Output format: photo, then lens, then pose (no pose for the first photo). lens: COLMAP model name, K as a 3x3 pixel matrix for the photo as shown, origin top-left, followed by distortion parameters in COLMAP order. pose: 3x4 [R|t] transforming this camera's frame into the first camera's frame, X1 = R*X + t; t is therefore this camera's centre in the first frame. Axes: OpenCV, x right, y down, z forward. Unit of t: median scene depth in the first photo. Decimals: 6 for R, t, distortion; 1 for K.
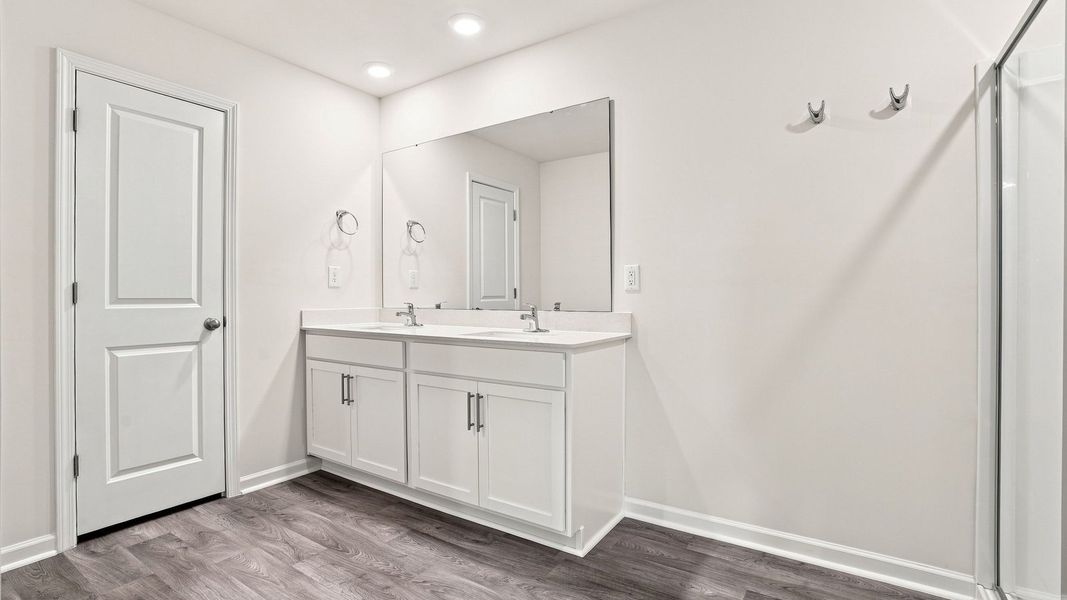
lens RADIAL K [[501.5, 0, 536.5], [0, 501.5, 293.3], [0, 0, 1]] dist [-0.000145, 0.000025]
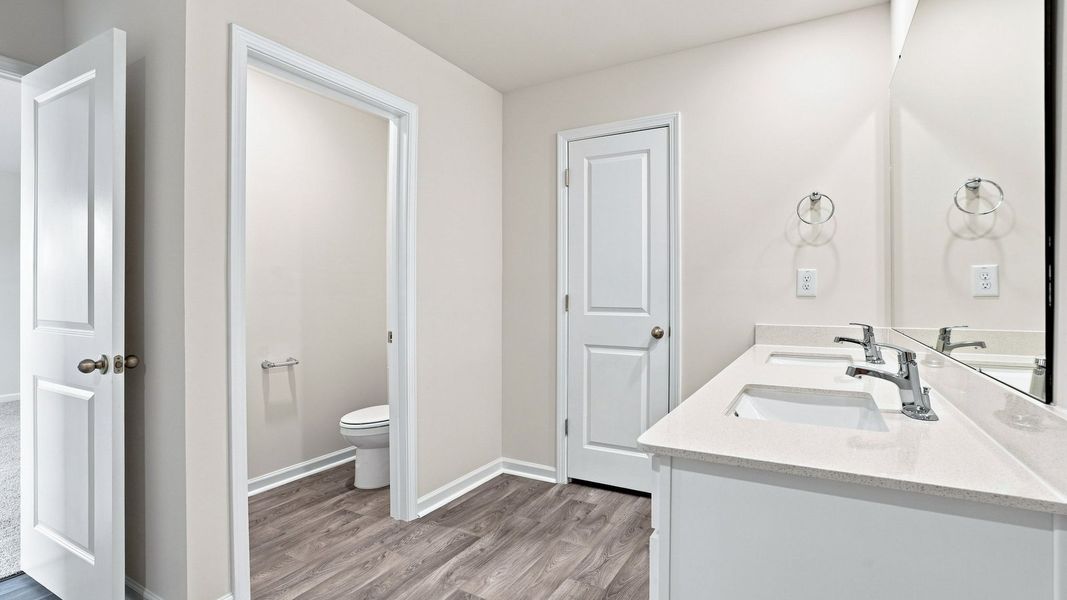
lens RADIAL K [[504.1, 0, 530.4], [0, 504.1, 298.6], [0, 0, 1]] dist [-0.030608, 0.000269]
pose [[0.078045, 0.007099, -0.996925, 0.393854], [0.000886, 0.999974, 0.007190, -0.018785], [0.996949, -0.001444, 0.078037, 0.671240]]
